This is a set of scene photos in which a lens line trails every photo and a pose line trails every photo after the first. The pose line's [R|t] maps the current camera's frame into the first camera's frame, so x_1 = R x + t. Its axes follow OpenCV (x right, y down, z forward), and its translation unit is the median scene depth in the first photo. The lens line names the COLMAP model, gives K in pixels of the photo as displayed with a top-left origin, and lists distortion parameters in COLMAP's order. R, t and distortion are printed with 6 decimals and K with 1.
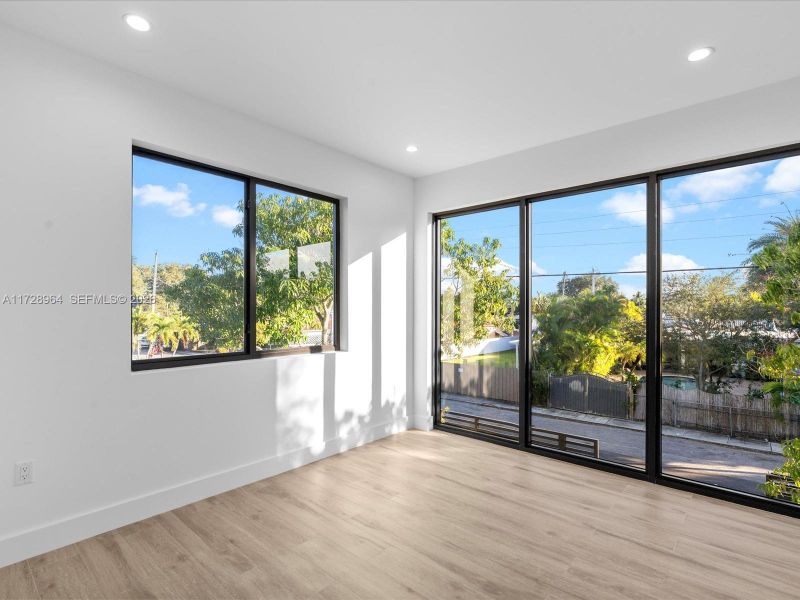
lens RADIAL K [[405.8, 0, 395.3], [0, 405.8, 310.4], [0, 0, 1]] dist [-0.000099, 0.001289]
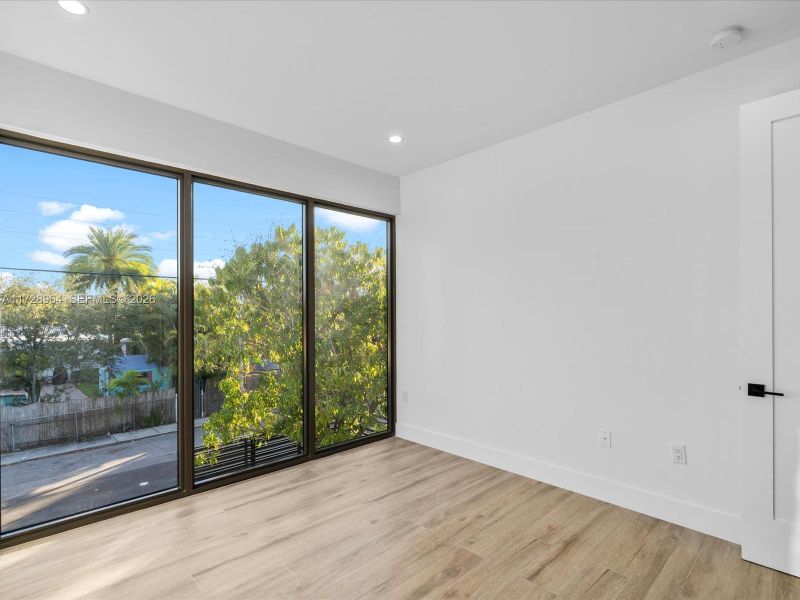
lens RADIAL K [[405.8, 0, 395.3], [0, 405.8, 310.4], [0, 0, 1]] dist [-0.000099, 0.001289]
pose [[0.083449, 0.005912, 0.996495, -0.129385], [0.006280, 0.999959, -0.006458, -0.000856], [-0.996492, 0.006797, 0.083408, 0.159922]]
